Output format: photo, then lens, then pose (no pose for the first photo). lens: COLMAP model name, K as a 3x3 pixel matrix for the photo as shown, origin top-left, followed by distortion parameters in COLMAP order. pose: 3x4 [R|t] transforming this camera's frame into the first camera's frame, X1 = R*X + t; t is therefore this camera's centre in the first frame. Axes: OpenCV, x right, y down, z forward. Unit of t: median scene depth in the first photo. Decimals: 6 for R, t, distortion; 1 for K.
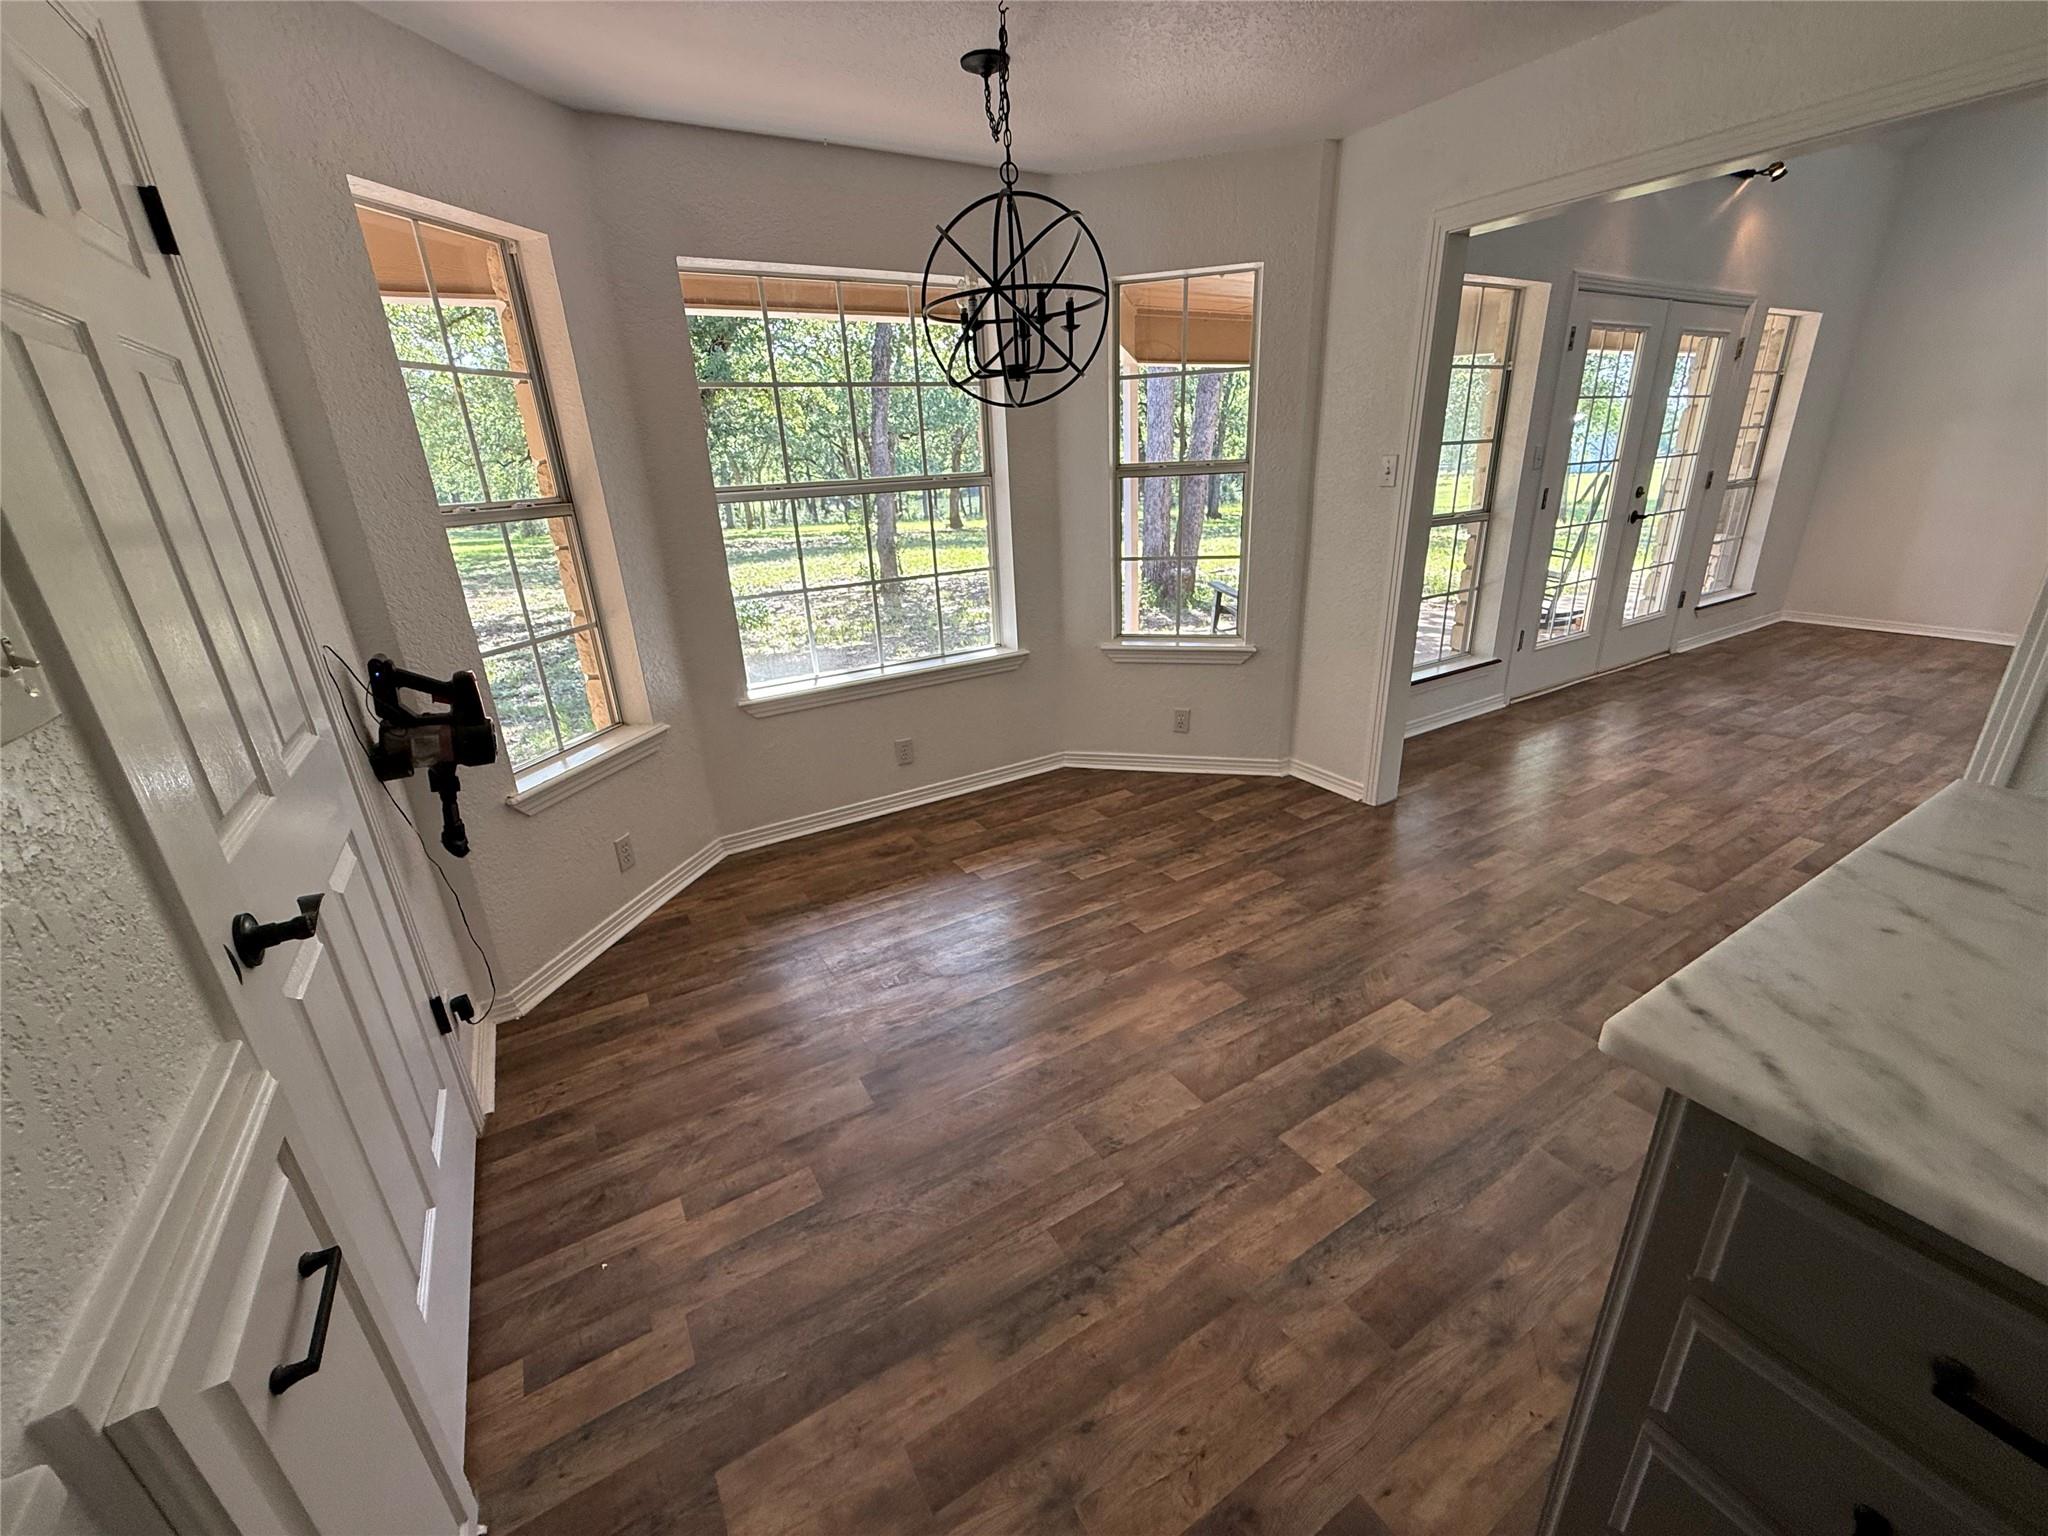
lens RADIAL K [[819.9, 0, 1024.3], [0, 819.9, 765.5], [0, 0, 1]] dist [0.000990, -0.000032]
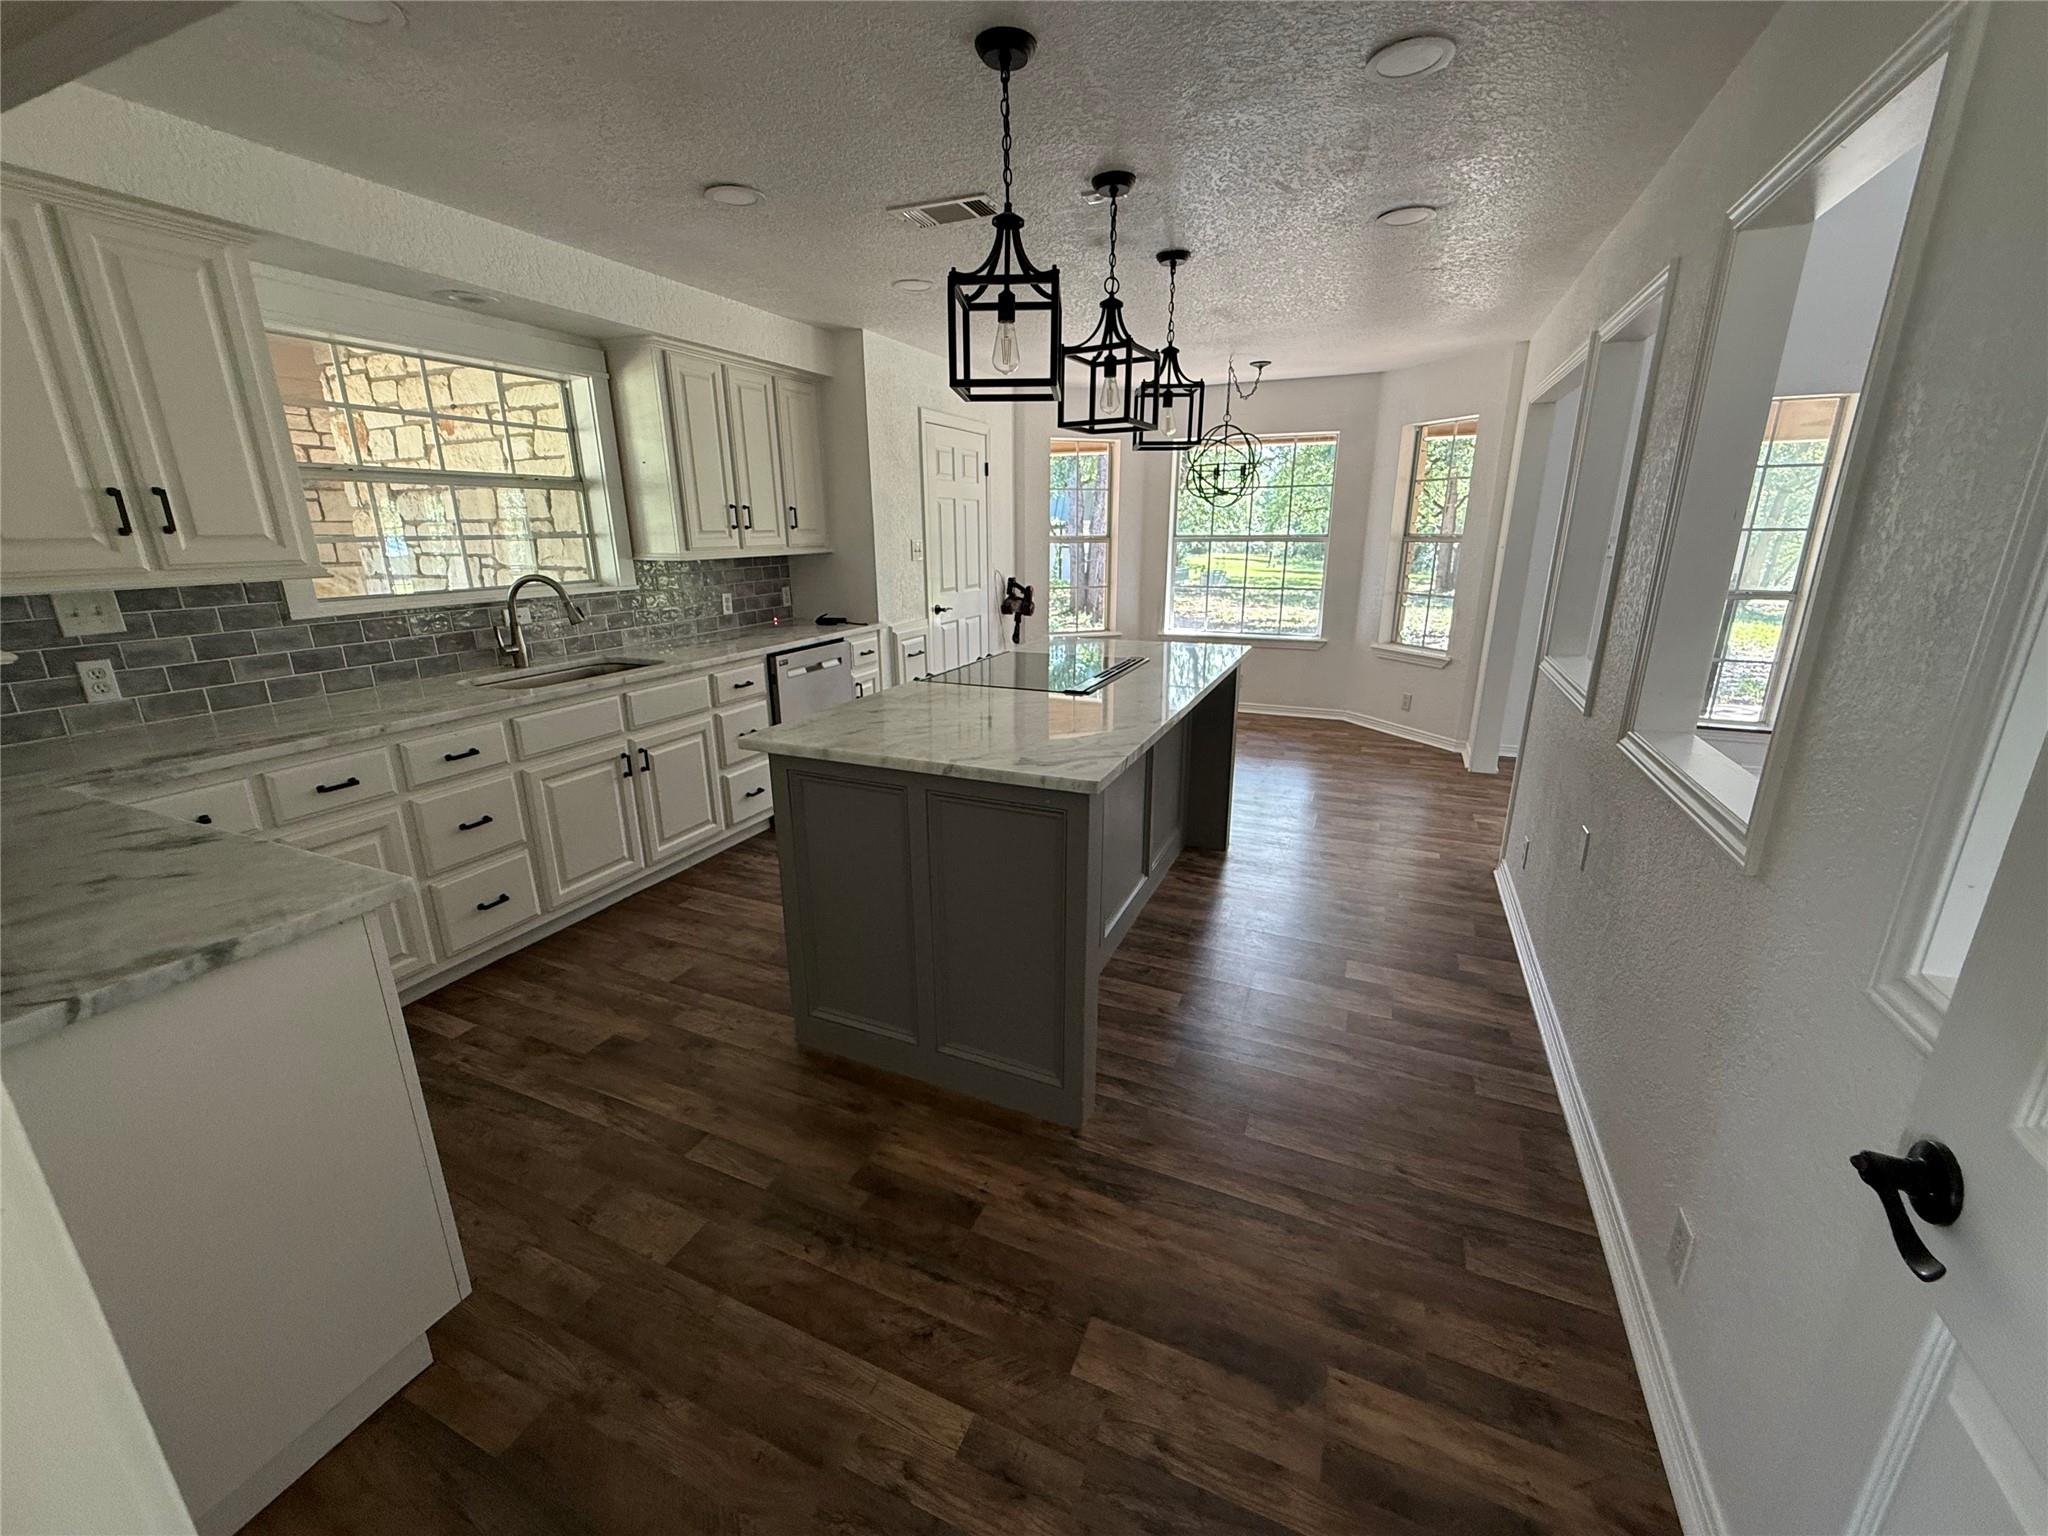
lens RADIAL K [[819.9, 0, 1022.1], [0, 819.9, 765.9], [0, 0, 1]] dist [0.000990, -0.000032]
pose [[0.583131, 0.266136, -0.767548, 1.219212], [-0.303957, 0.947667, 0.097663, 0.156801], [0.753372, 0.176351, 0.633507, -0.587495]]
